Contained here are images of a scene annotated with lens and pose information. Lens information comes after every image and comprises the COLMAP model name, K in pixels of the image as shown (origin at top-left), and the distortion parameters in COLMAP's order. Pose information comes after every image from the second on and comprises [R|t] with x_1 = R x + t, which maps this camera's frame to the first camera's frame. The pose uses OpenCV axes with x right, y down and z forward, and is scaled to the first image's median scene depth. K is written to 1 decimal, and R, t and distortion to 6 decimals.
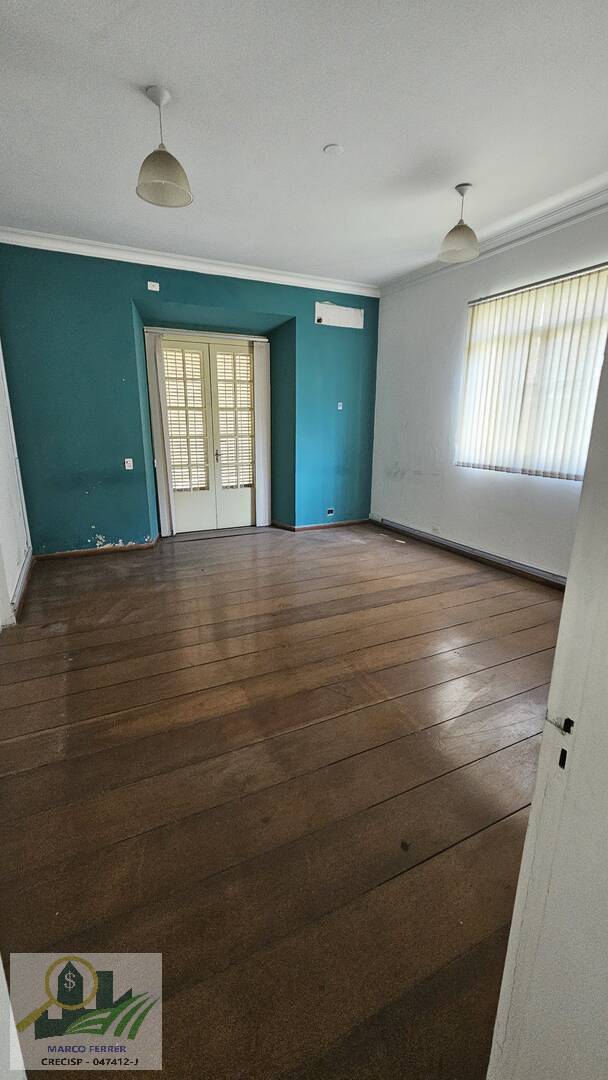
lens RADIAL K [[451.9, 0, 301.2], [0, 451.9, 535.6], [0, 0, 1]] dist [-0.000287, 0.000460]
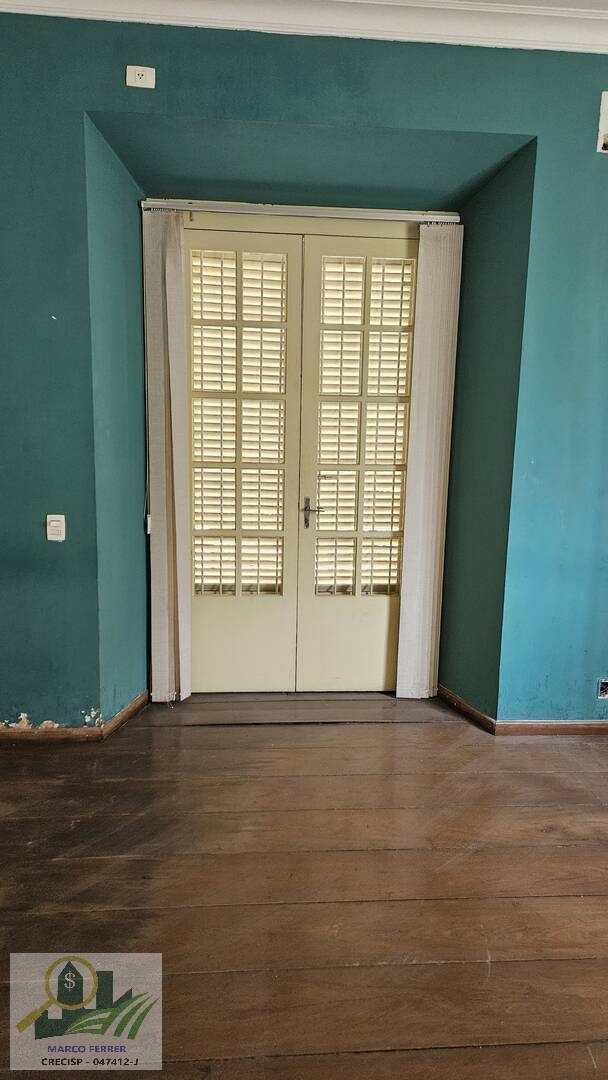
lens RADIAL K [[722.8, 0, 300.5], [0, 722.8, 531.7], [0, 0, 1]] dist [0.072794, -0.059470]
pose [[0.930912, 0.072417, -0.357992, 0.040459], [-0.109848, 0.990279, -0.085324, -0.108206], [0.348333, 0.118754, 0.929818, 0.418769]]
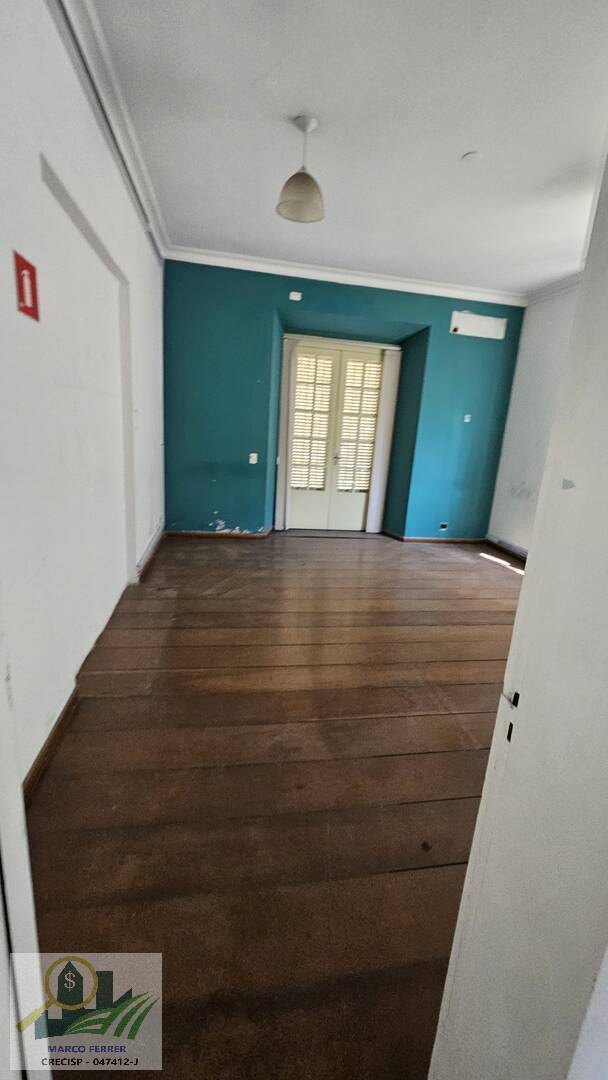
lens RADIAL K [[456.5, 0, 307.9], [0, 456.5, 539.4], [0, 0, 1]] dist [-0.001451, -0.000026]
pose [[0.957841, 0.128013, -0.257203, 0.044847], [-0.132629, 0.991166, -0.000607, 0.015348], [0.254853, 0.034694, 0.966357, -0.017929]]
